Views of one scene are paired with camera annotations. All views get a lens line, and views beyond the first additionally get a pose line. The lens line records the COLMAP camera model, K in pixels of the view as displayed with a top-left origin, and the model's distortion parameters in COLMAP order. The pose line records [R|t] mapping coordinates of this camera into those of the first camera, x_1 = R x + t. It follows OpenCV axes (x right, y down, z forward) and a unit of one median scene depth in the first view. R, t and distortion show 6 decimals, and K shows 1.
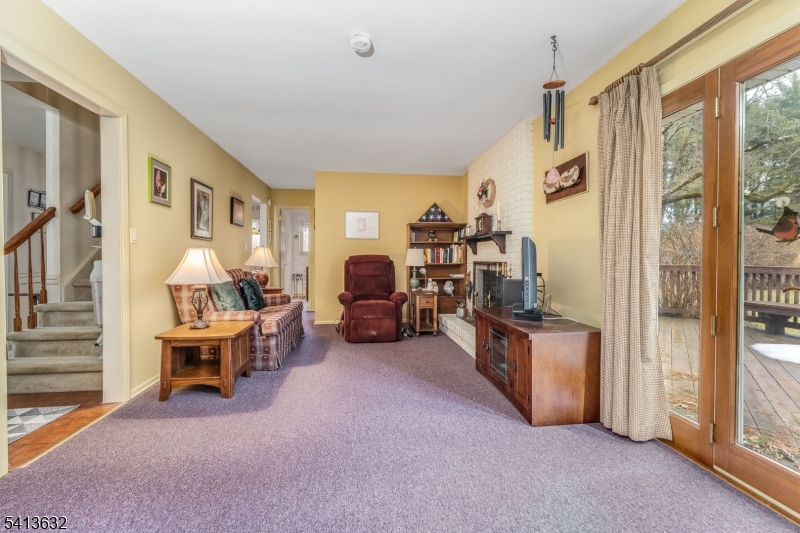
lens RADIAL K [[323.9, 0, 390.8], [0, 323.9, 257.0], [0, 0, 1]] dist [0.000152, -0.000390]
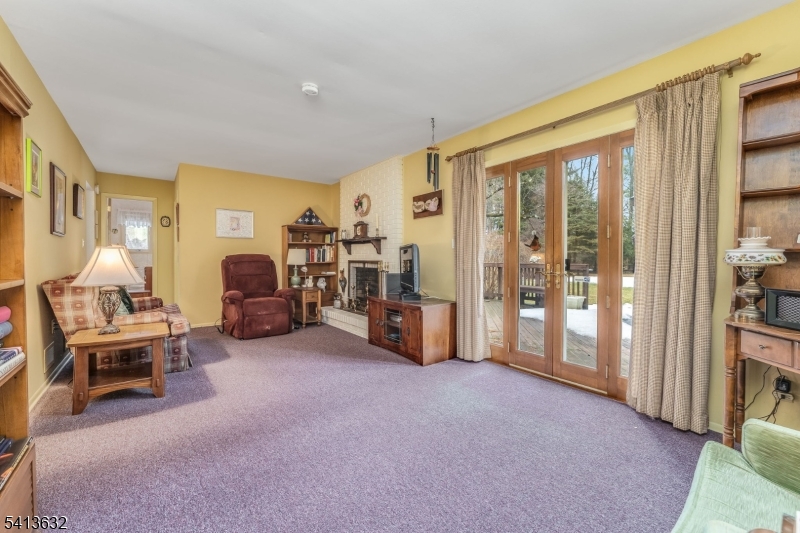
lens RADIAL K [[323.9, 0, 390.8], [0, 323.9, 257.0], [0, 0, 1]] dist [0.000152, -0.000390]
pose [[0.874184, 0.001389, 0.485593, -0.210204], [-0.003673, 0.999986, 0.003752, -0.004523], [-0.485581, -0.005064, 0.874177, -0.131696]]
